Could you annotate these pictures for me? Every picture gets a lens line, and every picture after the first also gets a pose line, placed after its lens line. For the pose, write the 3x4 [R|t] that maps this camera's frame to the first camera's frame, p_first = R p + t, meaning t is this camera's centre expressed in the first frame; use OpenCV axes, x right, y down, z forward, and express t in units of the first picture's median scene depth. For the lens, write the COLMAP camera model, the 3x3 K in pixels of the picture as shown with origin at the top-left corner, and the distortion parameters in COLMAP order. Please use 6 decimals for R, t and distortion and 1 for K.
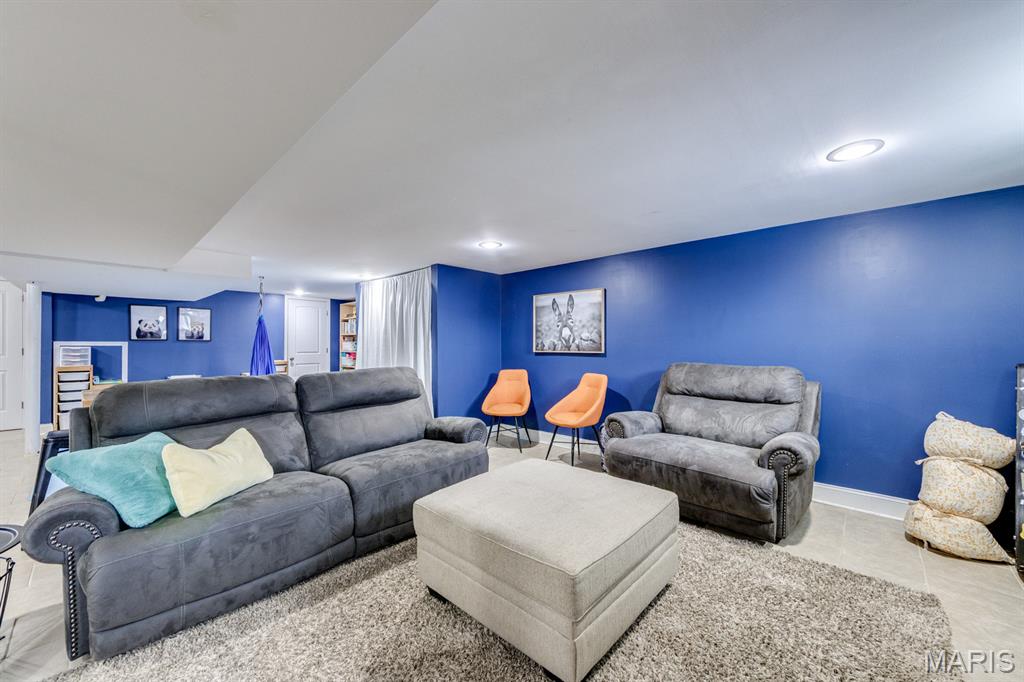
lens RADIAL K [[393.9, 0, 502.6], [0, 393.9, 346.7], [0, 0, 1]] dist [-0.000579, -0.000068]
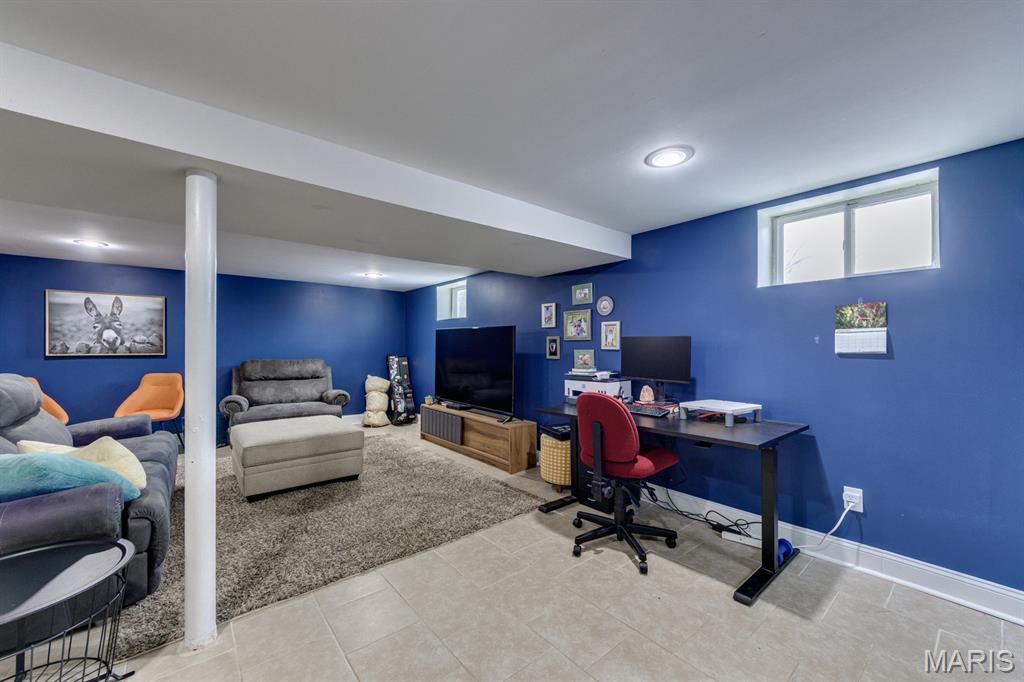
lens RADIAL K [[393.9, 0, 502.6], [0, 393.9, 346.7], [0, 0, 1]] dist [-0.000579, -0.000068]
pose [[0.149440, -0.000528, 0.988771, -0.641086], [0.000440, 1.000000, 0.000468, -0.006086], [-0.988771, 0.000365, 0.149440, -0.108628]]
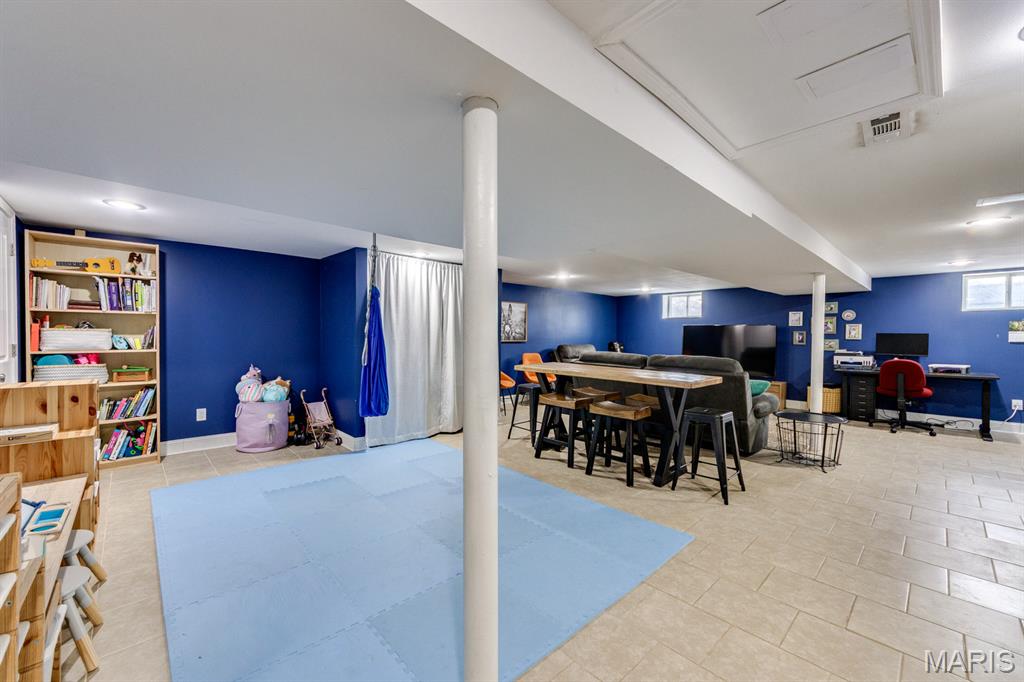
lens RADIAL K [[403.9, 0, 489.4], [0, 403.9, 337.5], [0, 0, 1]] dist [0.000844, -0.000262]
pose [[0.092248, -0.009356, 0.995692, -1.358482], [-0.004105, 0.999944, 0.009777, -0.015248], [-0.995728, -0.004989, 0.092205, 0.899010]]
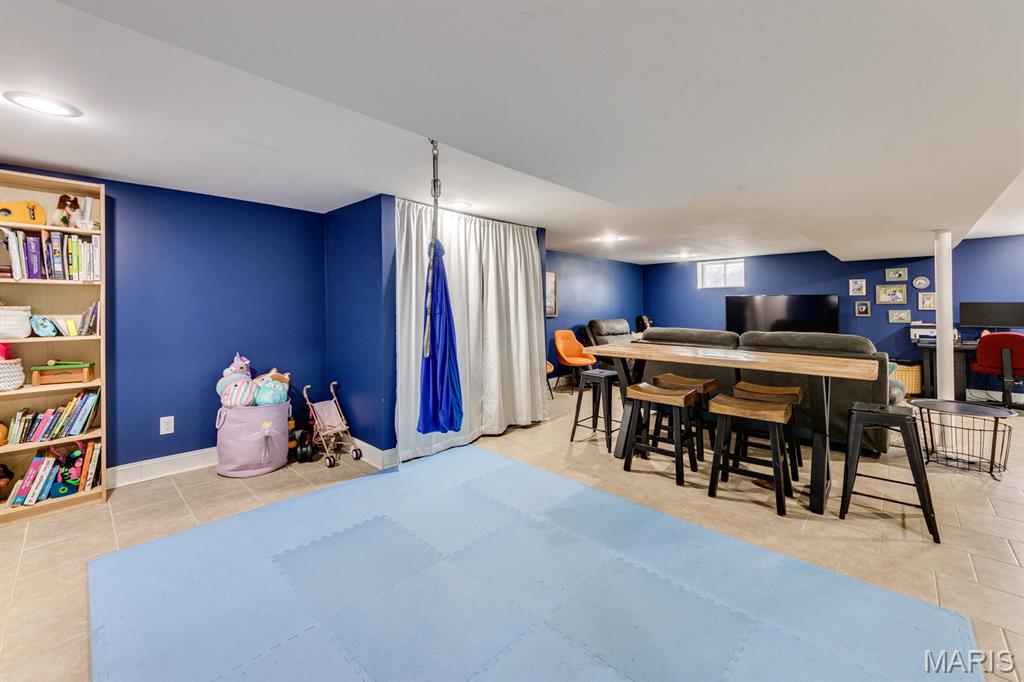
lens RADIAL K [[404.8, 0, 478.1], [0, 404.8, 306.2], [0, 0, 1]] dist [-0.001062, 0.000601]
pose [[0.039054, 0.004450, 0.999227, -1.148492], [0.007138, 0.999963, -0.004733, -0.014855], [-0.999212, 0.007317, 0.039020, 1.098127]]
